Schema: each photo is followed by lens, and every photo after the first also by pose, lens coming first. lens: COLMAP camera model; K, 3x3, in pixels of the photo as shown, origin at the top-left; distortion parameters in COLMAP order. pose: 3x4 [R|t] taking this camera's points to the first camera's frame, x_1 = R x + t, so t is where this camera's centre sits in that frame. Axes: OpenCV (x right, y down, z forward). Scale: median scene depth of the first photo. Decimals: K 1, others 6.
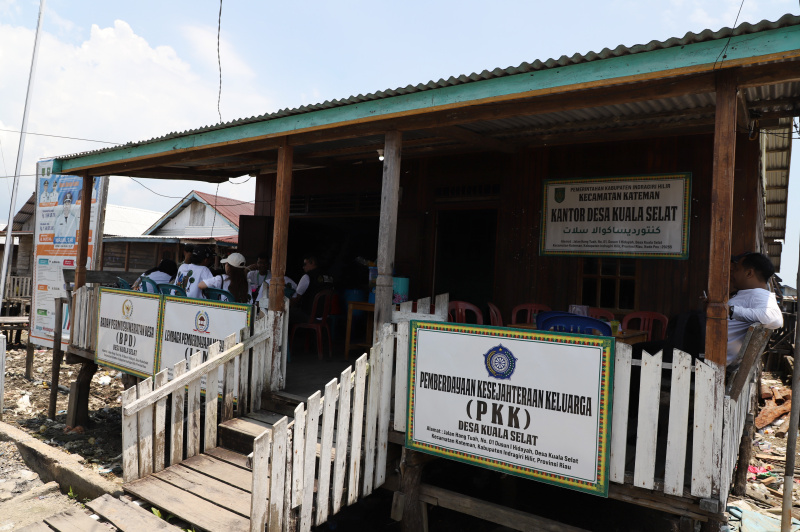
lens RADIAL K [[550.6, 0, 400.3], [0, 550.6, 260.3], [0, 0, 1]] dist [-0.040378, 0.002640]
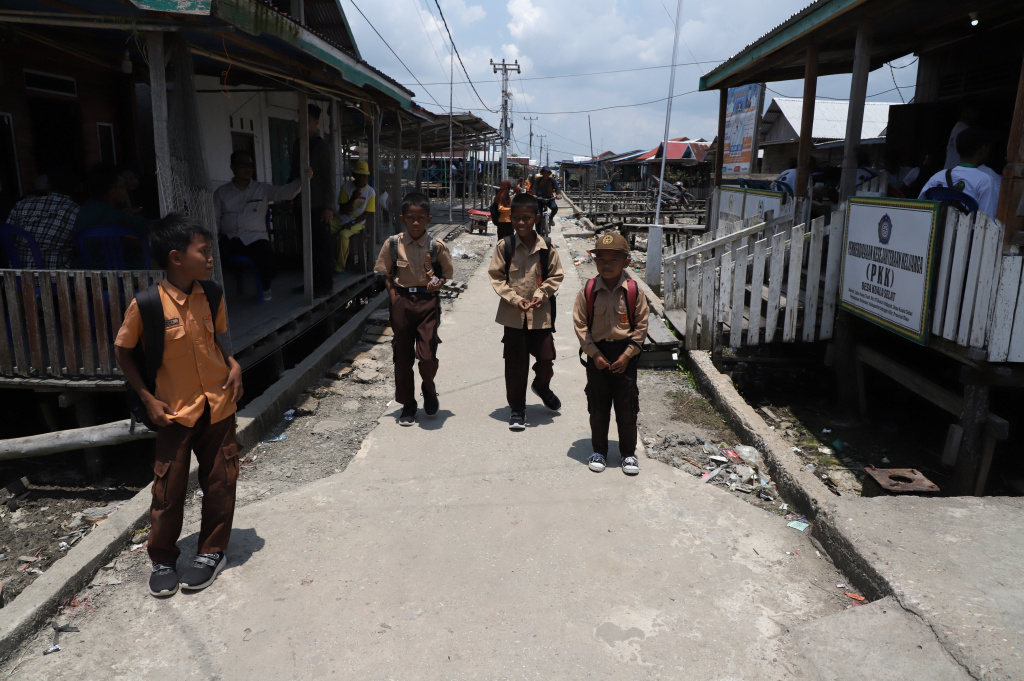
lens RADIAL K [[704.8, 0, 514.8], [0, 704.8, 341.9], [0, 0, 1]] dist [-0.040378, 0.002640]
pose [[0.525513, 0.153192, -0.836880, 0.998366], [0.047494, 0.976840, 0.208635, 0.076158], [0.849459, -0.149388, 0.506066, -0.395704]]
